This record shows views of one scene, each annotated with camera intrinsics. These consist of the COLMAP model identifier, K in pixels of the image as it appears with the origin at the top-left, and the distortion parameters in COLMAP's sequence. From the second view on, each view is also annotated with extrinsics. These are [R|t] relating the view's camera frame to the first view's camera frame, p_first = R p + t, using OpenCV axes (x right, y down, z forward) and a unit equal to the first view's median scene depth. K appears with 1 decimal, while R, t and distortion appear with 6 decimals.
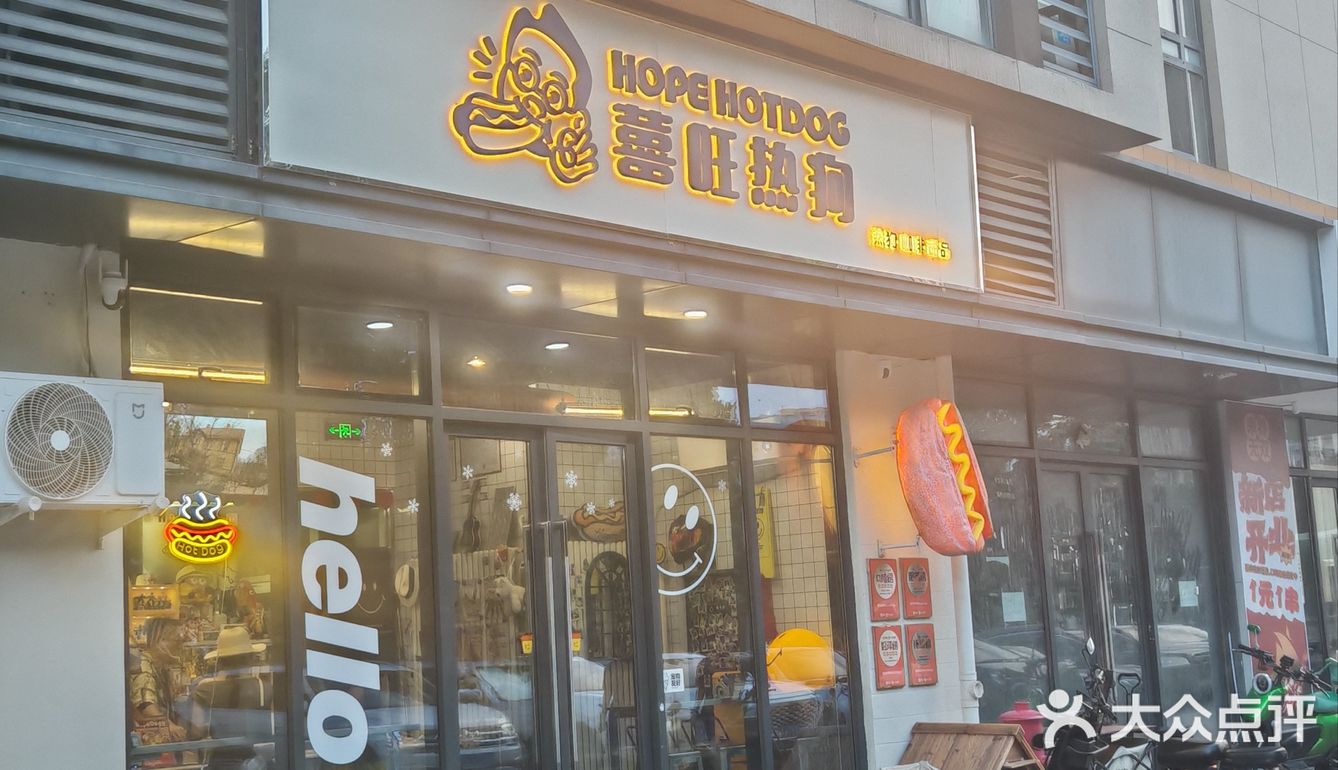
lens RADIAL K [[1789.8, 0, 669.0], [0, 1789.8, 385.0], [0, 0, 1]] dist [-0.026879, -0.032480]
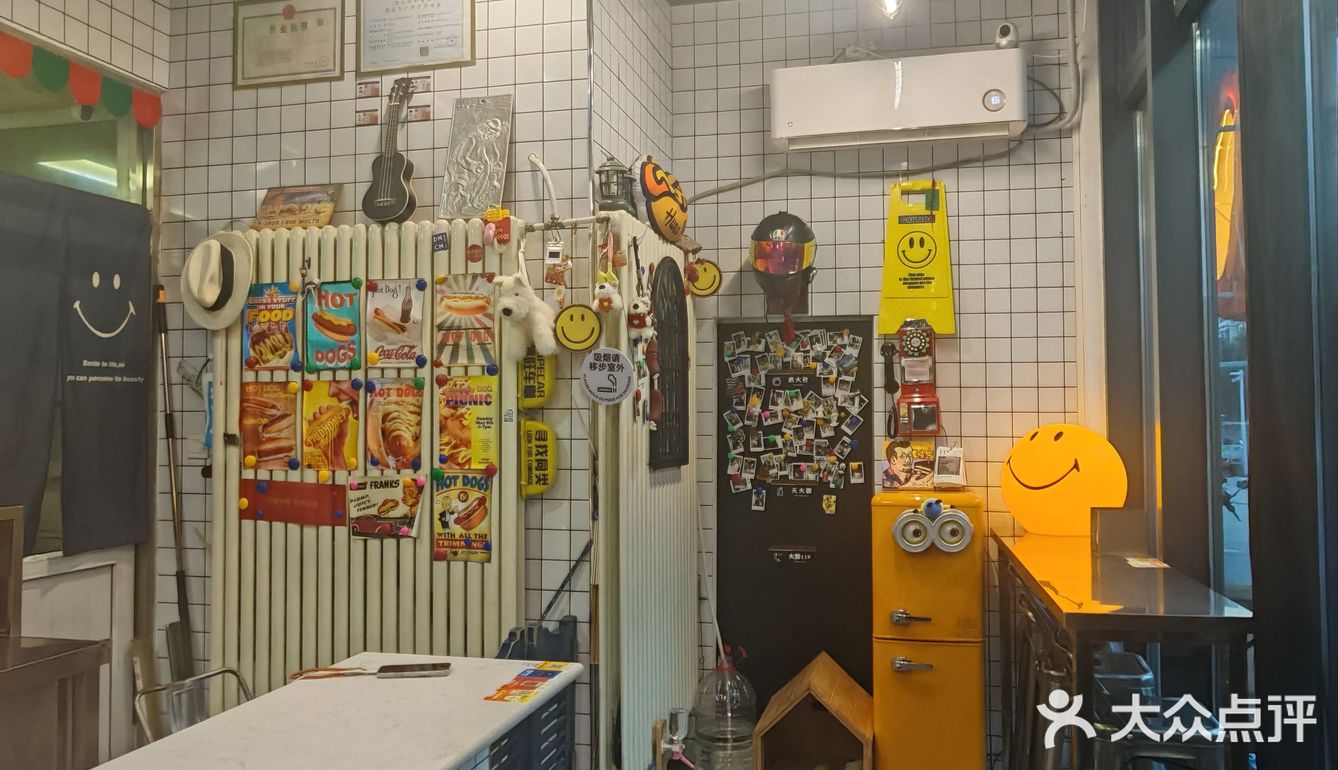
lens RADIAL K [[1034.3, 0, 669.0], [0, 1034.3, 385.0], [0, 0, 1]] dist [-0.041314, 0.007557]
pose [[0.860417, 0.072223, 0.504446, -0.182717], [-0.118645, 0.991094, 0.060472, 0.111526], [-0.495586, -0.111881, 0.861323, 0.731738]]
